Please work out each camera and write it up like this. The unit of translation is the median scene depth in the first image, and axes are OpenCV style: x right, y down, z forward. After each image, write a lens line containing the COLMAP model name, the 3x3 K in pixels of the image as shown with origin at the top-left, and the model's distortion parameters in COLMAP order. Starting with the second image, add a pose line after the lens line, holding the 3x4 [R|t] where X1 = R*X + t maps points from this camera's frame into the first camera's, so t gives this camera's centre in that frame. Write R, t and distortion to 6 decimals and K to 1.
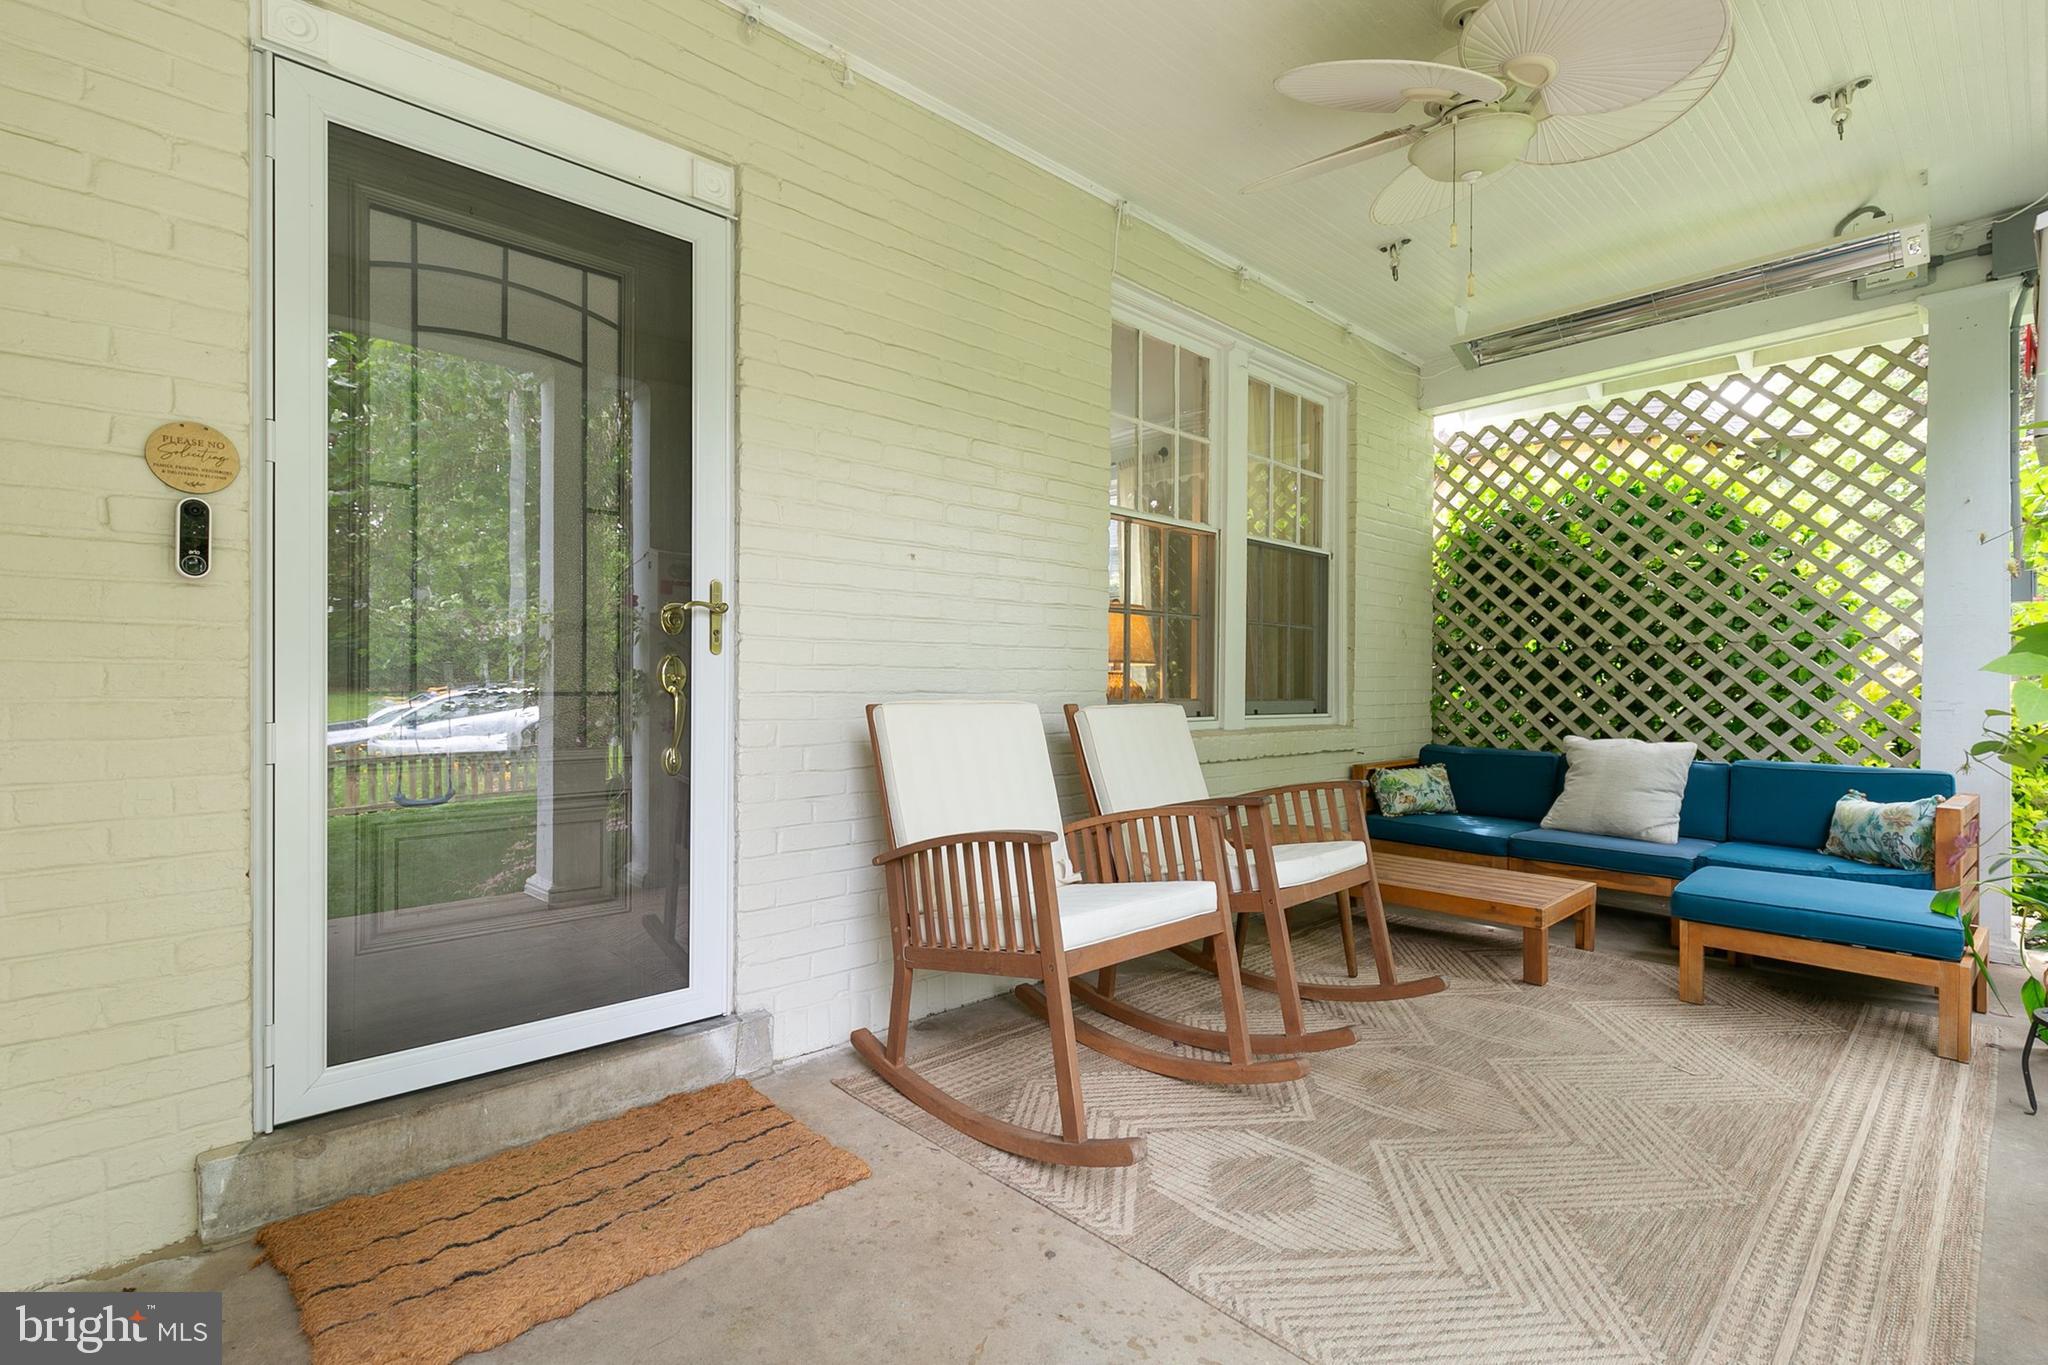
lens RADIAL K [[931.6, 0, 1011.5], [0, 931.6, 683.6], [0, 0, 1]] dist [0.008830, -0.001602]
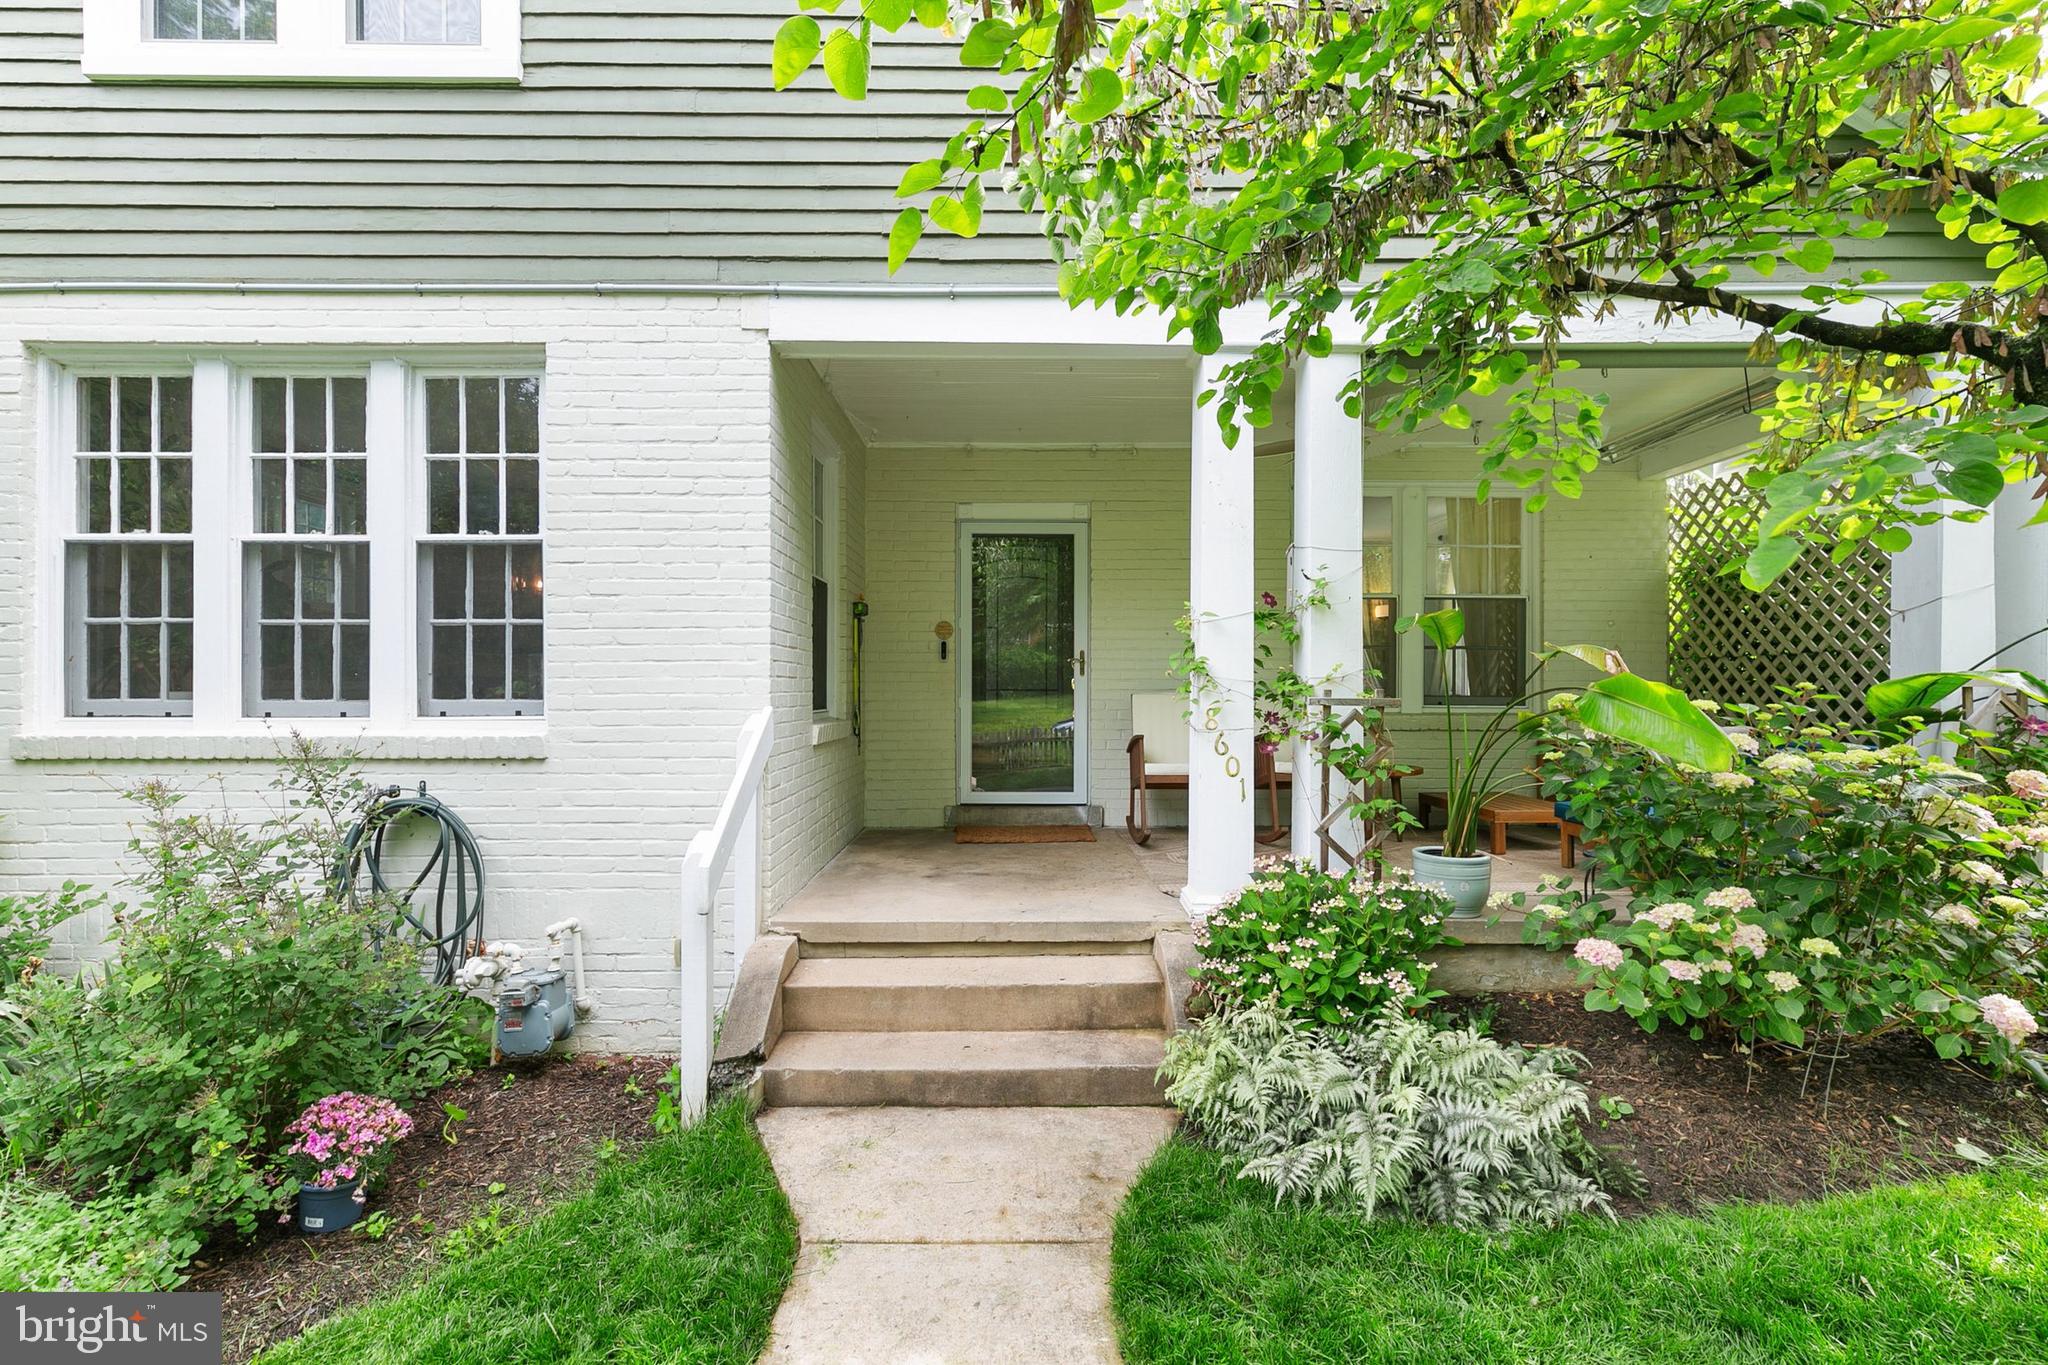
lens RADIAL K [[931.6, 0, 1031.0], [0, 931.6, 682.7], [0, 0, 1]] dist [0.008830, -0.001602]
pose [[0.745325, -0.001352, -0.666700, 1.470783], [0.001335, 0.999999, -0.000536, -0.010073], [0.666700, -0.000491, 0.745326, -1.229471]]
